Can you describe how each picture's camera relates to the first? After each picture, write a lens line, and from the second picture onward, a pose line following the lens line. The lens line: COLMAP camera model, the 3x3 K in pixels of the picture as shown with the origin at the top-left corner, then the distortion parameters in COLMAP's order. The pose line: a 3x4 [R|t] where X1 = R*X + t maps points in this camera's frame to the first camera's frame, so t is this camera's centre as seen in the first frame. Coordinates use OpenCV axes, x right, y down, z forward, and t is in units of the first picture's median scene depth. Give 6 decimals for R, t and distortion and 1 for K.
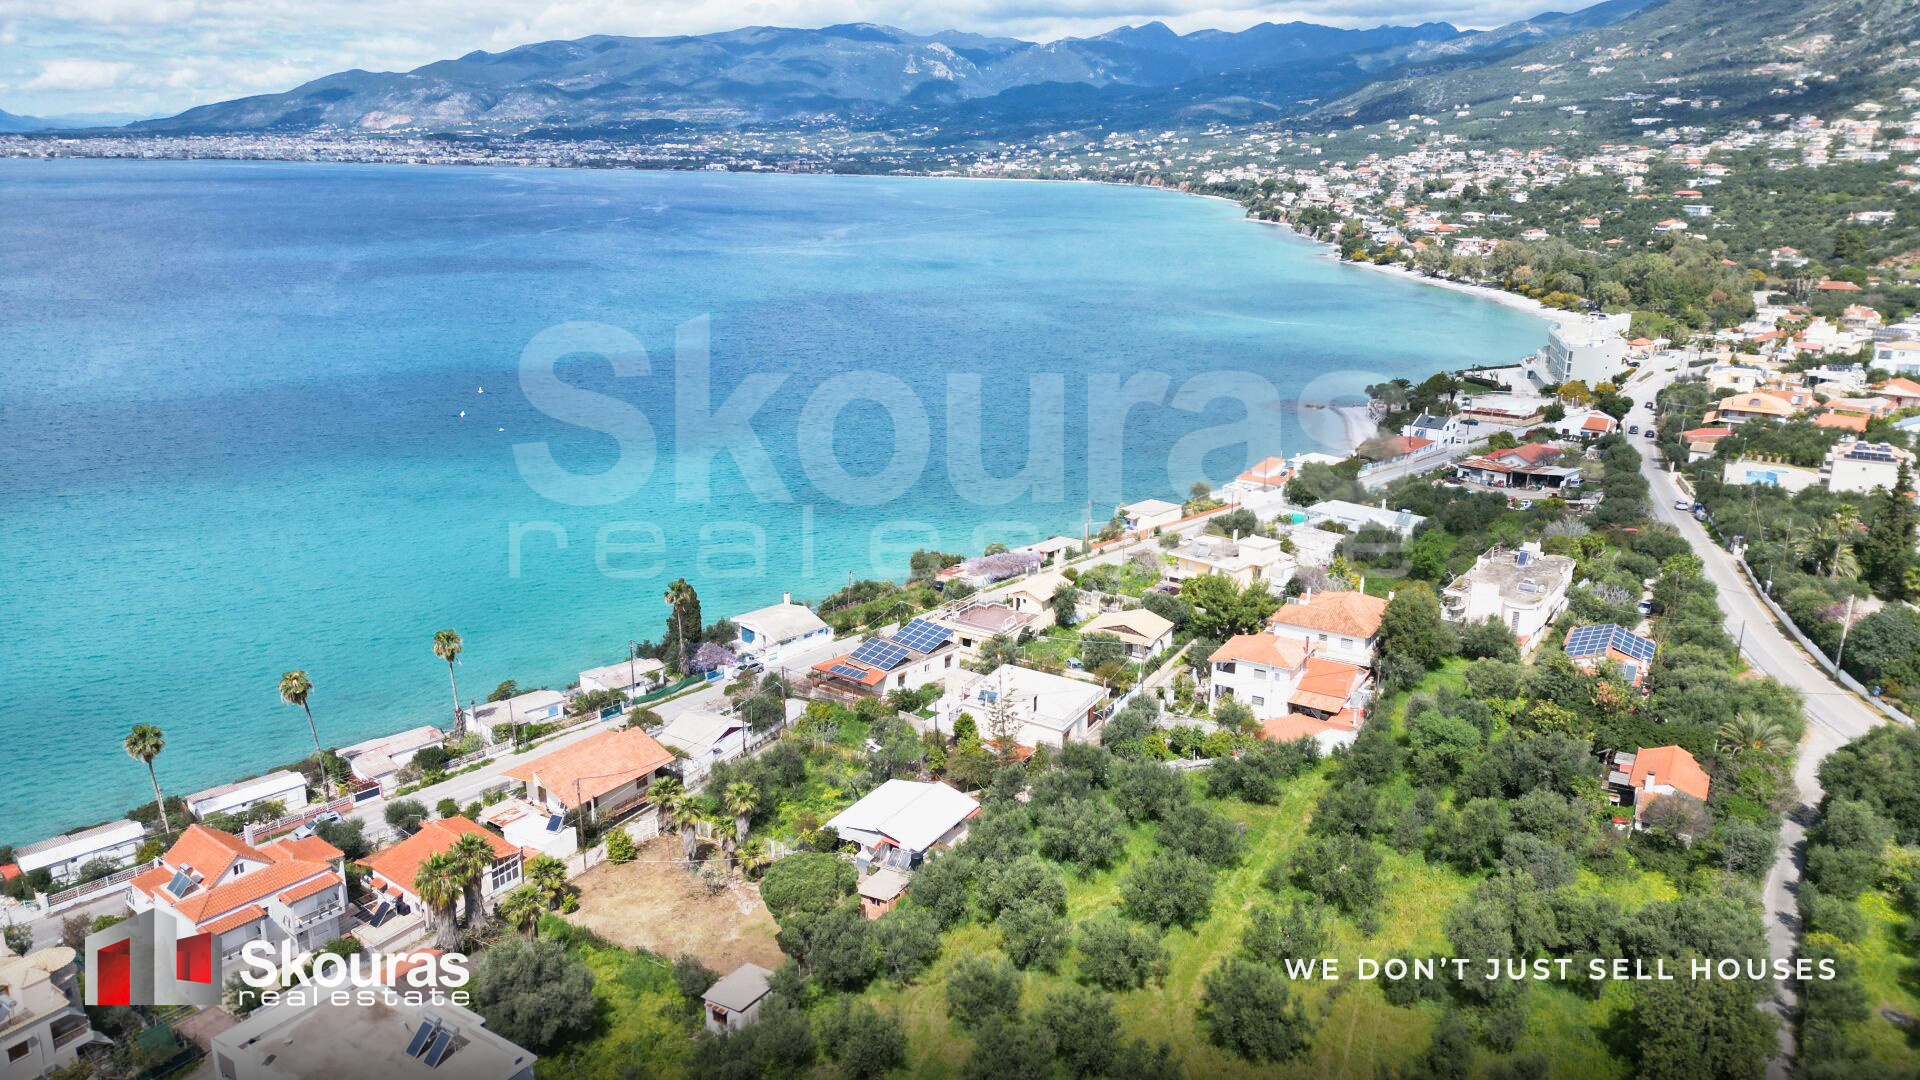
lens RADIAL K [[1327.8, 0, 956.8], [0, 1327.8, 543.3], [0, 0, 1]] dist [0.089313, -0.091682]
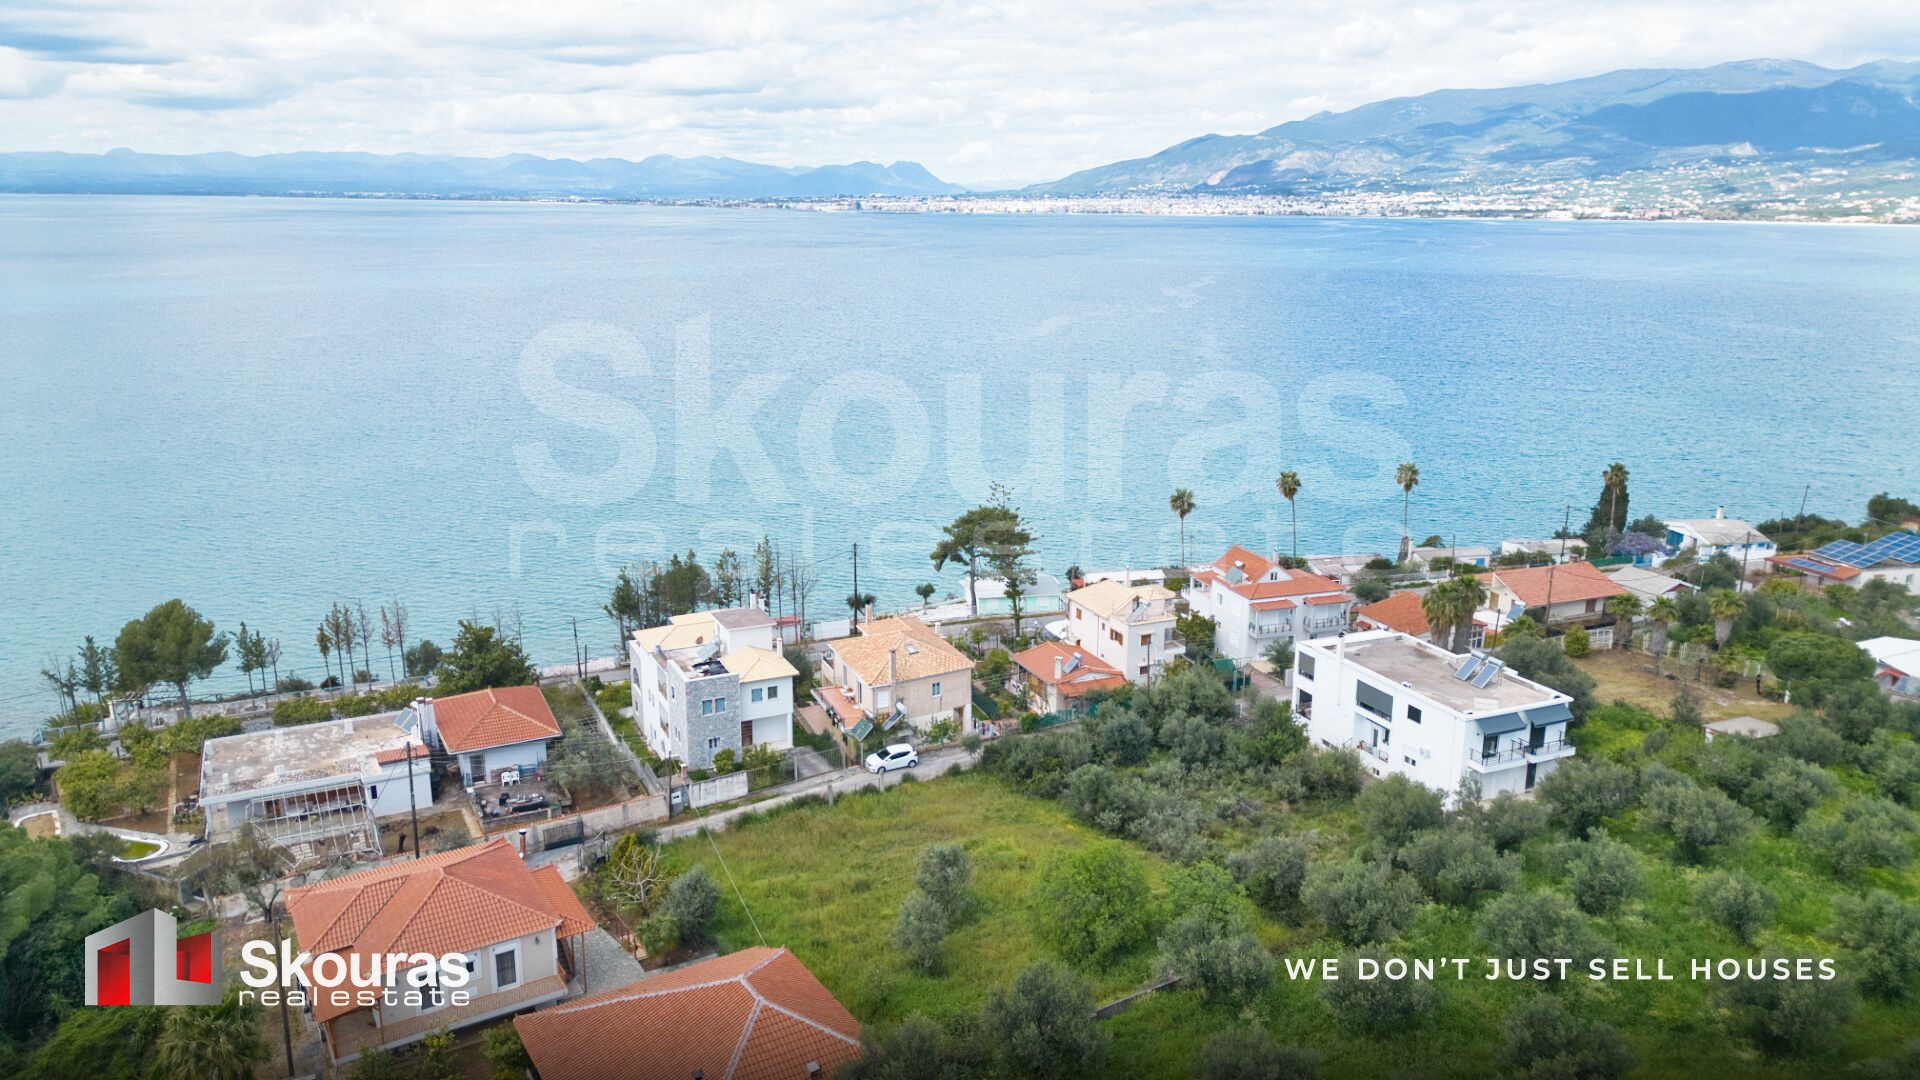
lens RADIAL K [[1327.8, 0, 956.8], [0, 1327.8, 543.3], [0, 0, 1]] dist [0.089313, -0.091682]
pose [[0.839755, 0.137445, -0.525281, -0.077856], [-0.158512, 0.987345, 0.004939, 0.154770], [0.519312, 0.079116, 0.850915, -0.134368]]
